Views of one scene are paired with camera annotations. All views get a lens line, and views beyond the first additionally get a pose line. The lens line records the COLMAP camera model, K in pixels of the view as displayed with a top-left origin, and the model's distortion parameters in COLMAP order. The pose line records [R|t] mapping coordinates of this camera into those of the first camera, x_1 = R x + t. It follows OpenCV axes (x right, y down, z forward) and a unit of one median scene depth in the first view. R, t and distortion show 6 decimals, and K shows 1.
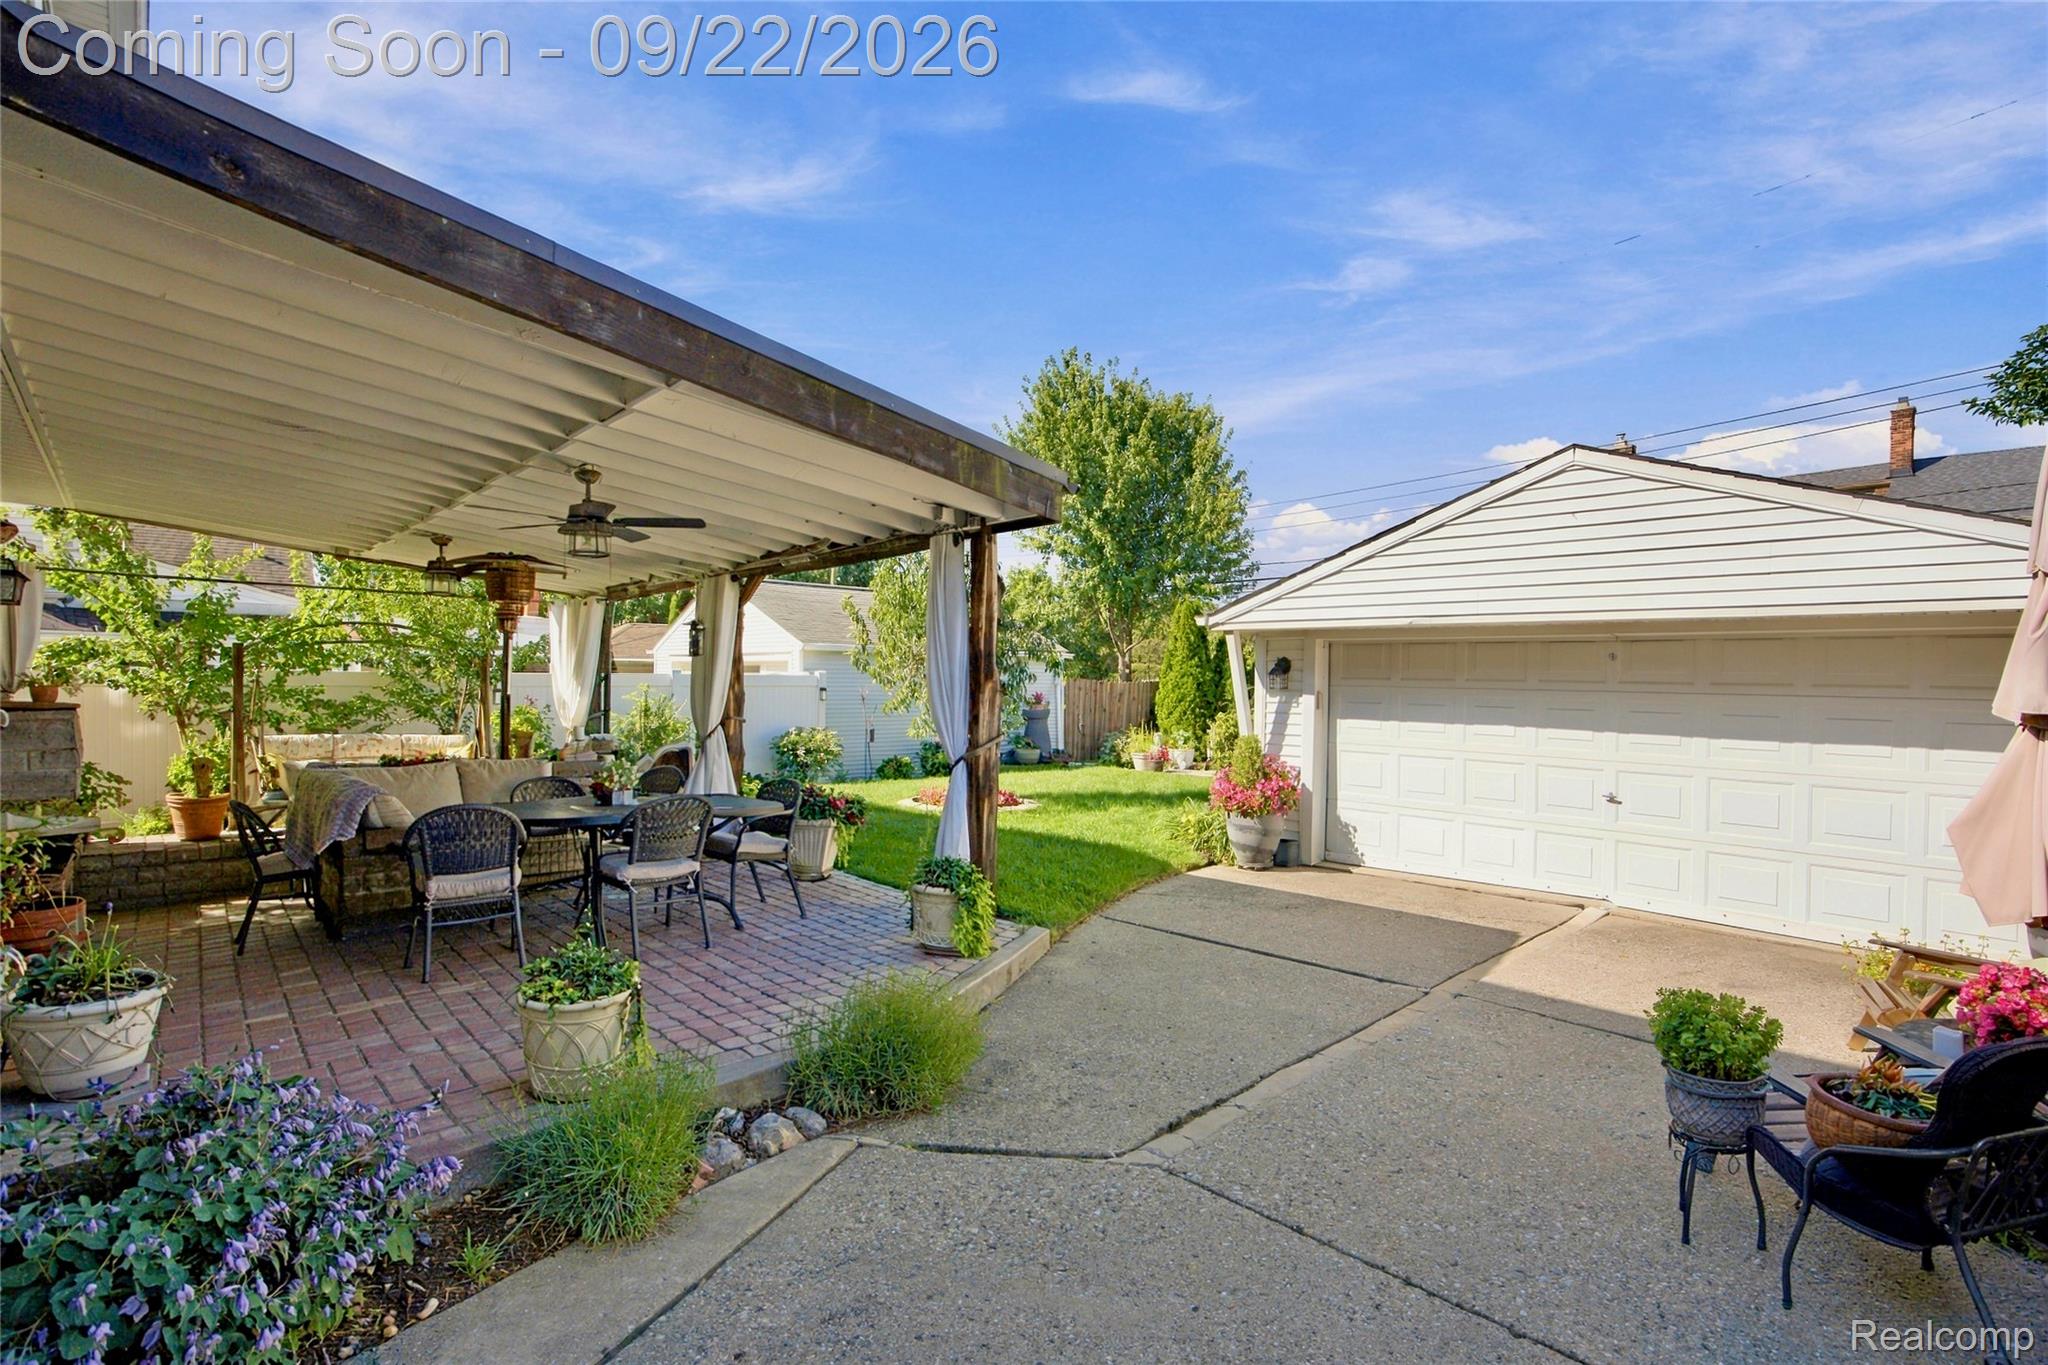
lens RADIAL K [[973.1, 0, 1033.4], [0, 973.1, 679.7], [0, 0, 1]] dist [-0.000990, 0.000165]
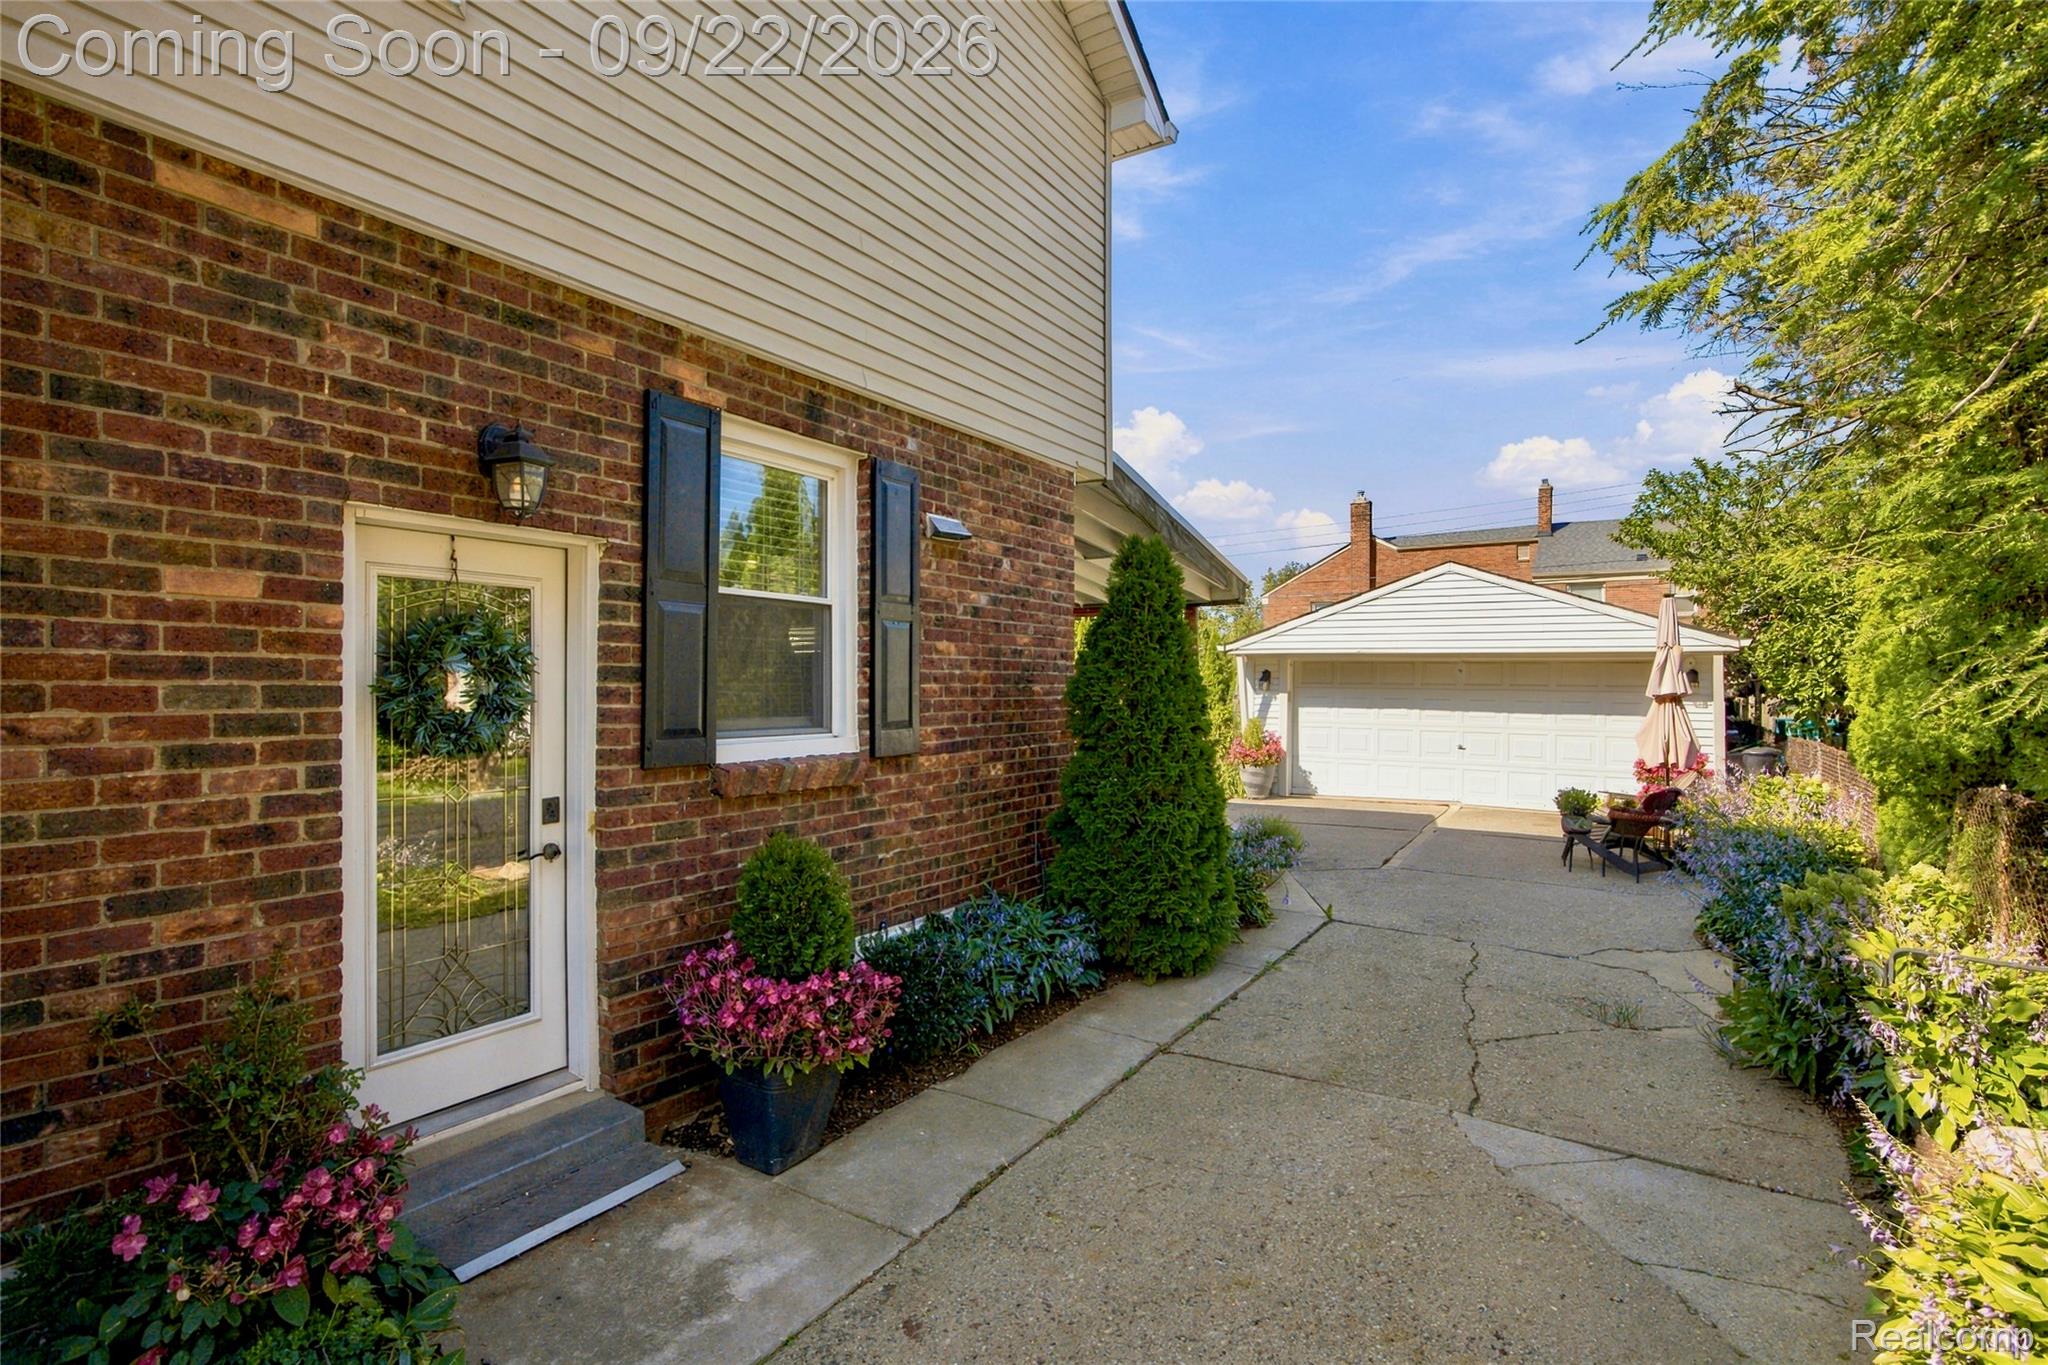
lens RADIAL K [[973.1, 0, 1033.4], [0, 973.1, 679.7], [0, 0, 1]] dist [-0.000990, 0.000165]
pose [[0.966055, 0.002935, 0.258318, -0.562127], [-0.000853, 0.999966, -0.008172, 0.006936], [-0.258333, 0.007674, 0.966025, -0.490138]]
